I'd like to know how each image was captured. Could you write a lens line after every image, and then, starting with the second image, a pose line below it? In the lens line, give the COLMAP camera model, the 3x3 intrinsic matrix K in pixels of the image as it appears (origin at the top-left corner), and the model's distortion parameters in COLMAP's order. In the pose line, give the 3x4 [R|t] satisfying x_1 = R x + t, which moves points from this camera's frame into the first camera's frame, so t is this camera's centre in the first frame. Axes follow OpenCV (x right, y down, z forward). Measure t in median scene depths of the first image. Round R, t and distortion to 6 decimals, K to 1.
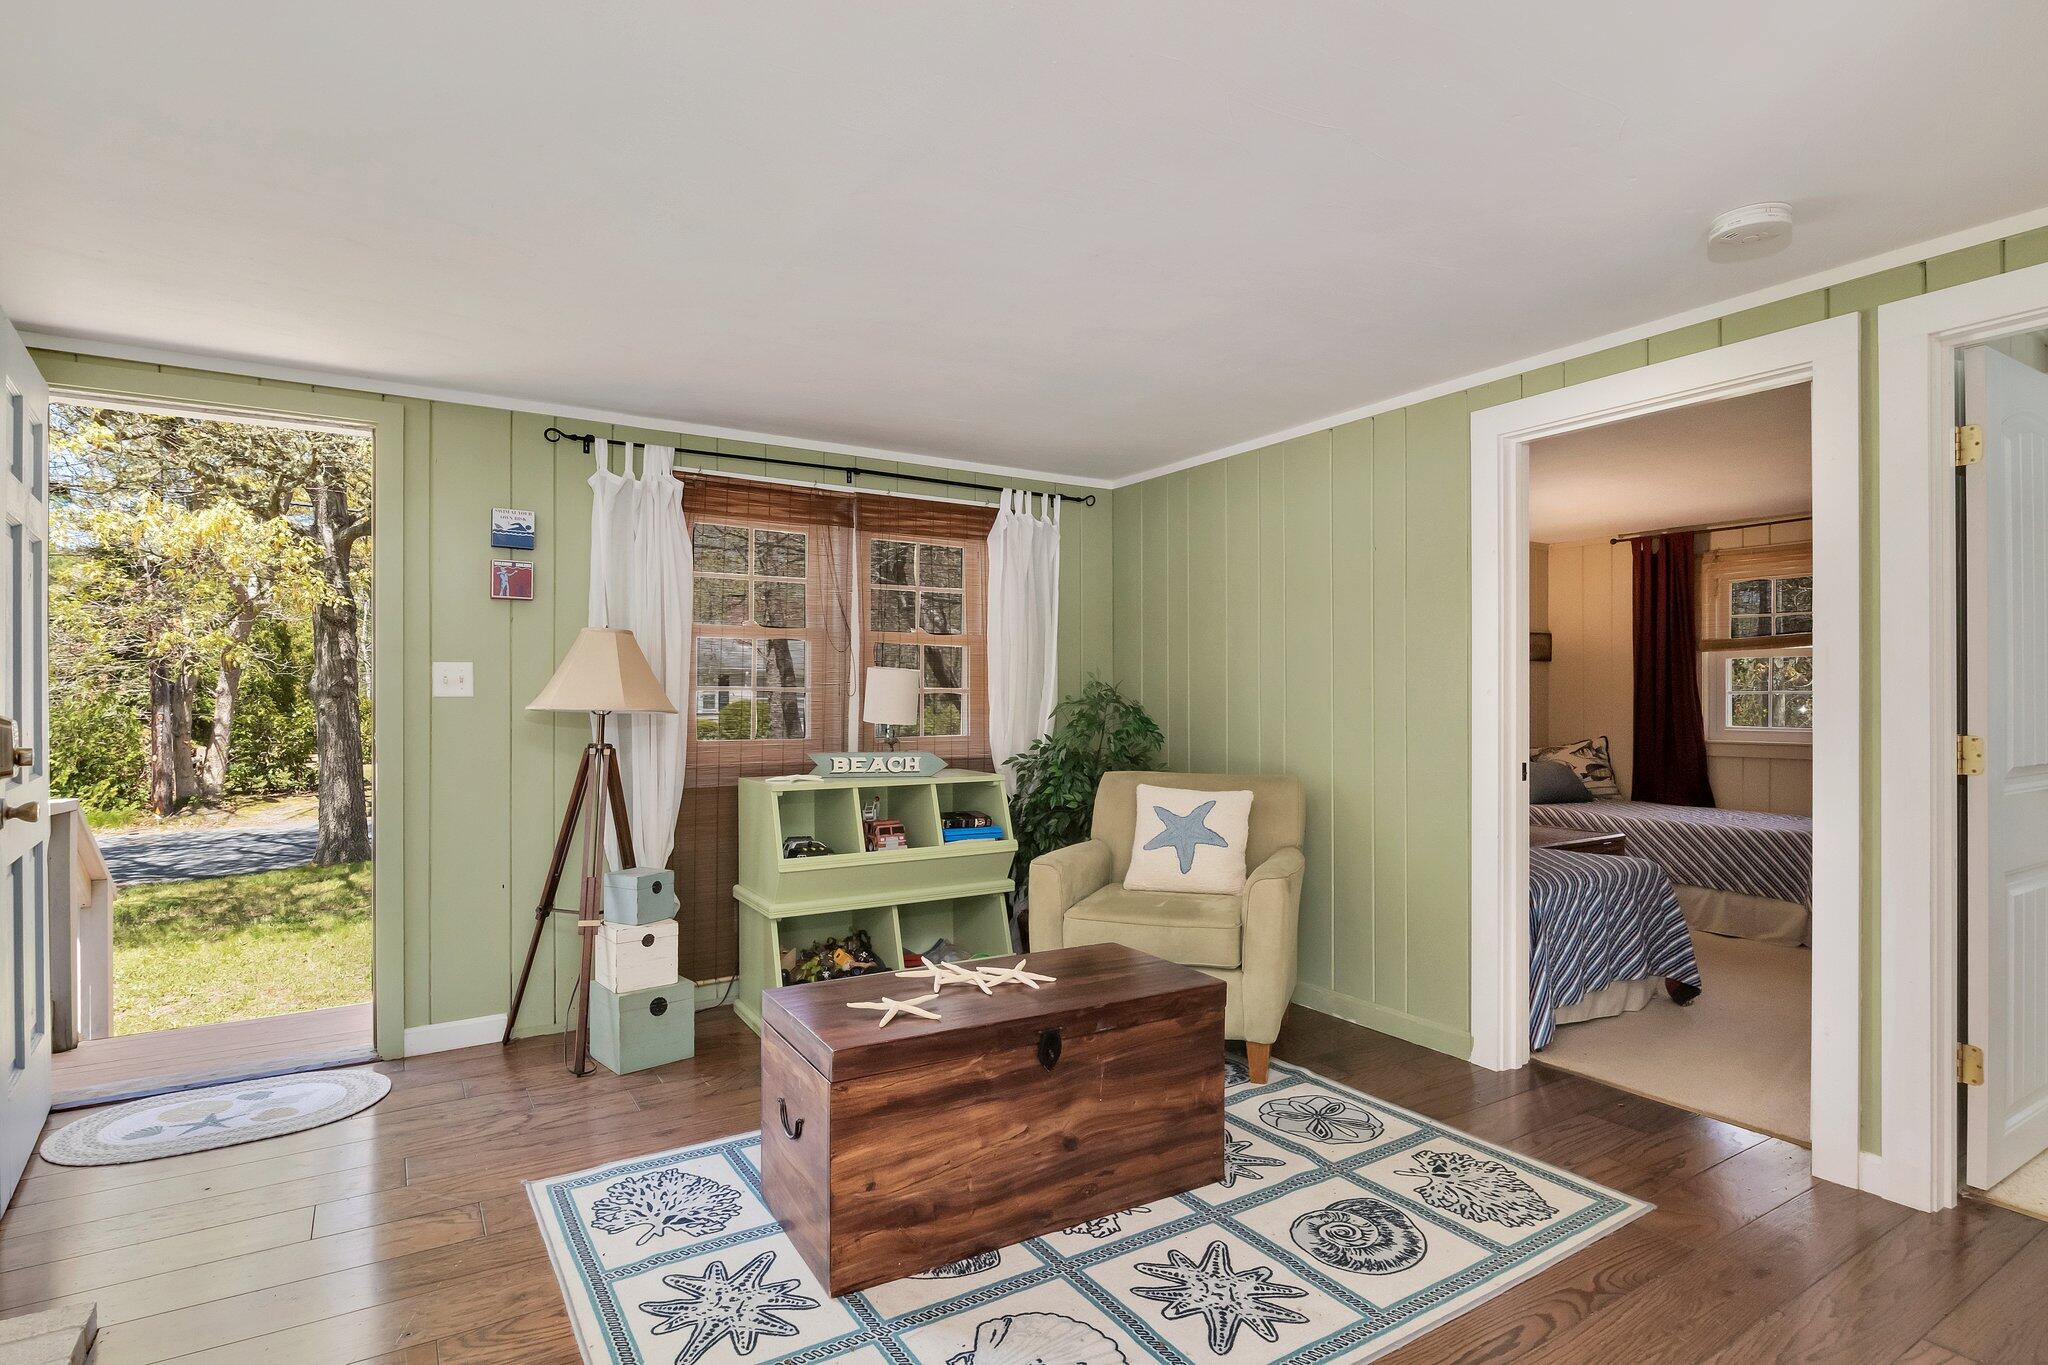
lens RADIAL K [[1033.5, 0, 1036.3], [0, 1033.5, 696.4], [0, 0, 1]] dist [-0.008286, 0.000765]
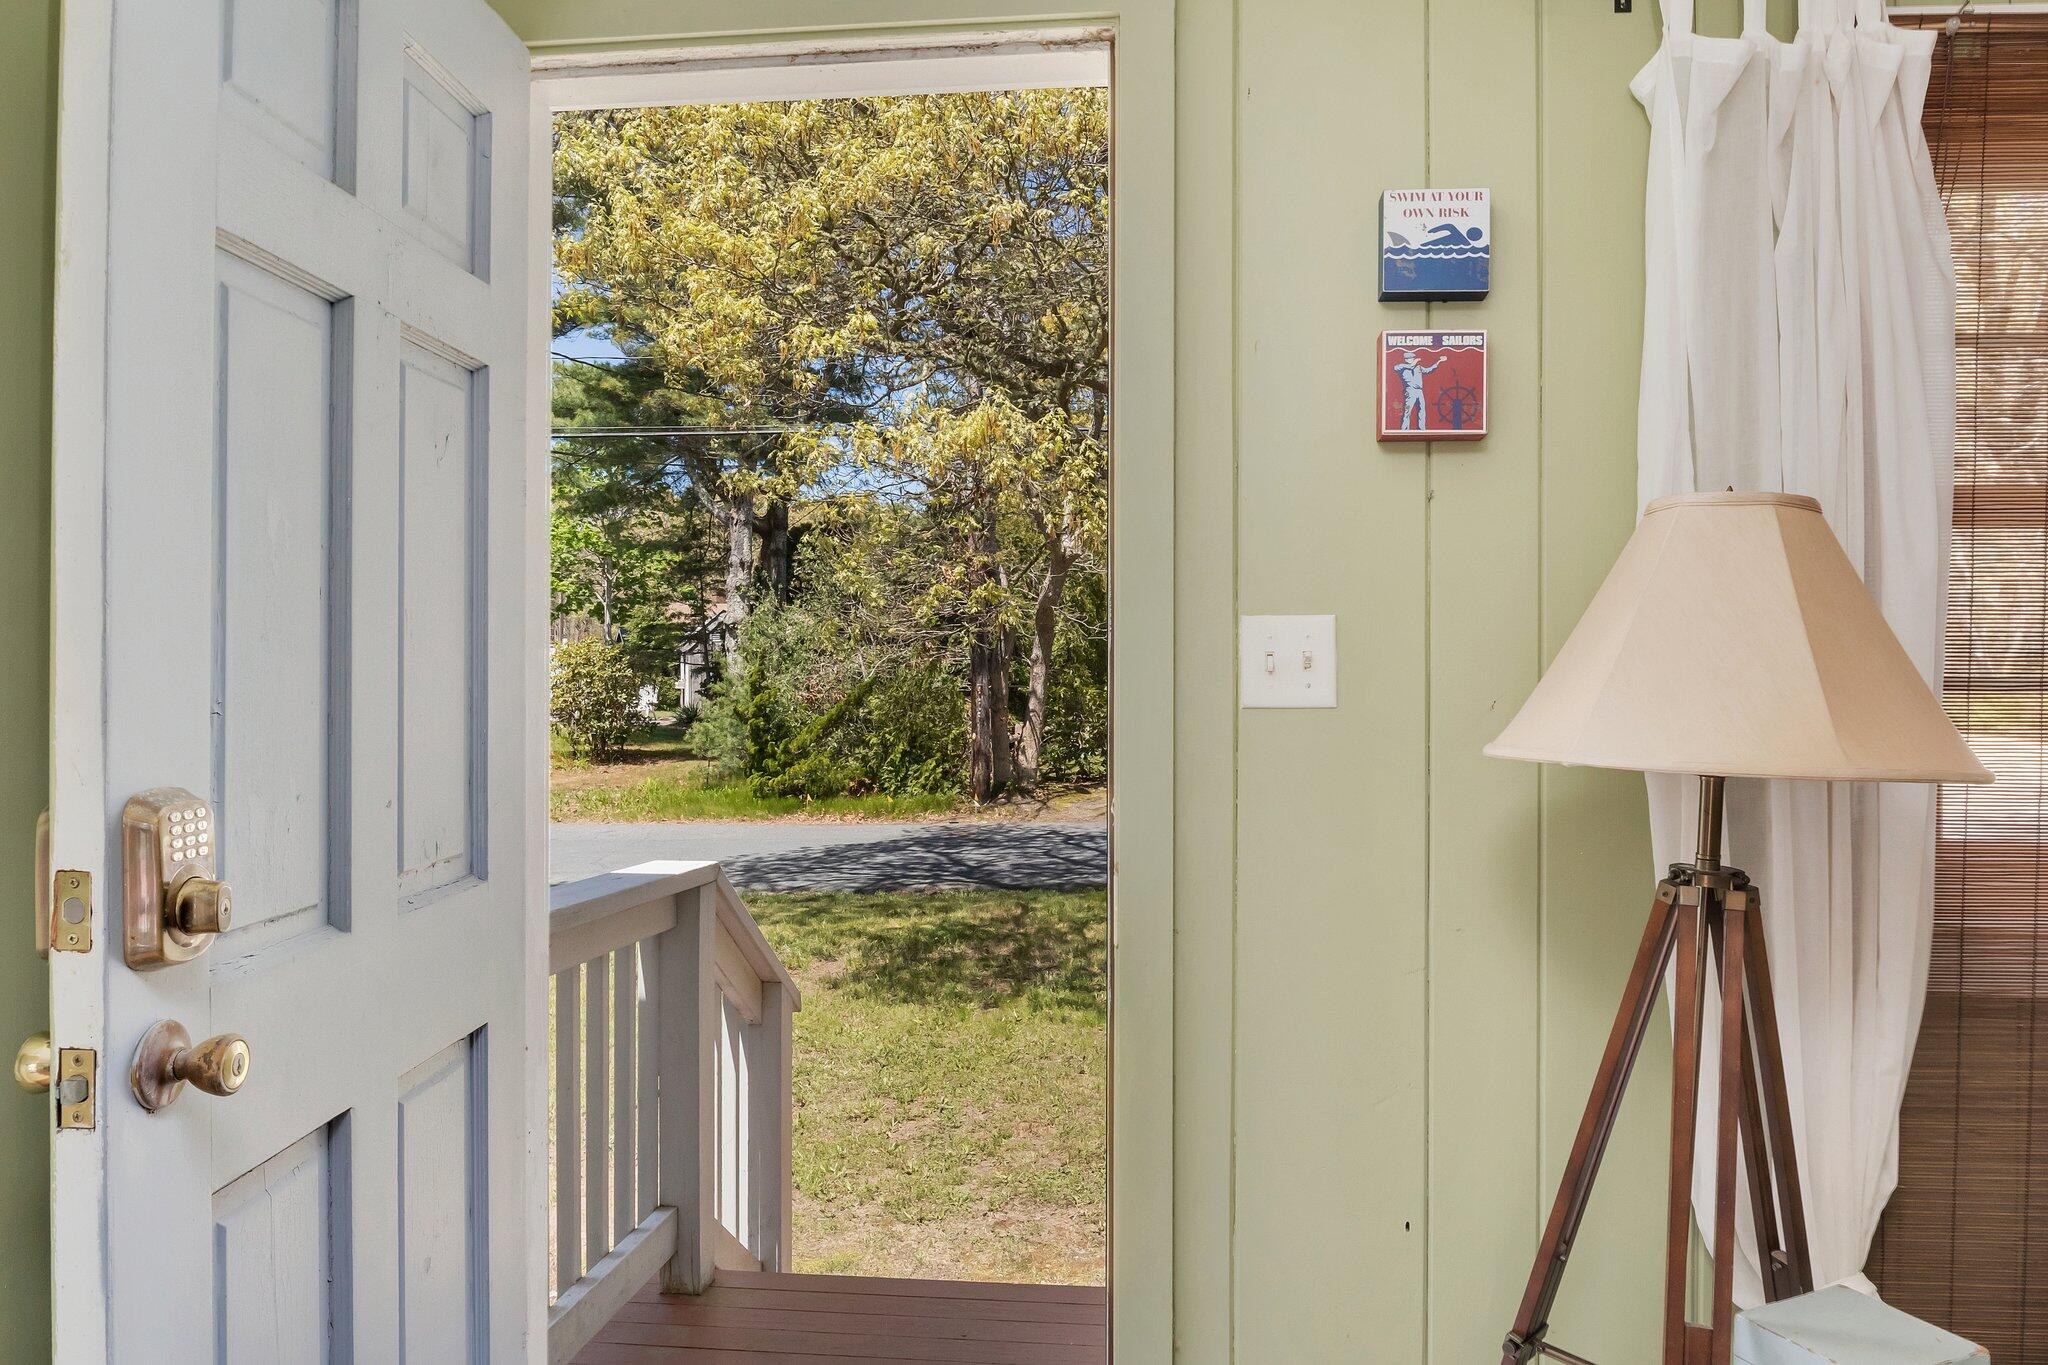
lens RADIAL K [[1420.6, 0, 1056.1], [0, 1420.6, 656.3], [0, 0, 1]] dist [-0.023854, -0.003774]
pose [[0.784563, -0.001097, -0.620048, -0.238770], [-0.001638, 0.999991, -0.003842, -0.012457], [0.620047, 0.004030, 0.784555, 0.415475]]
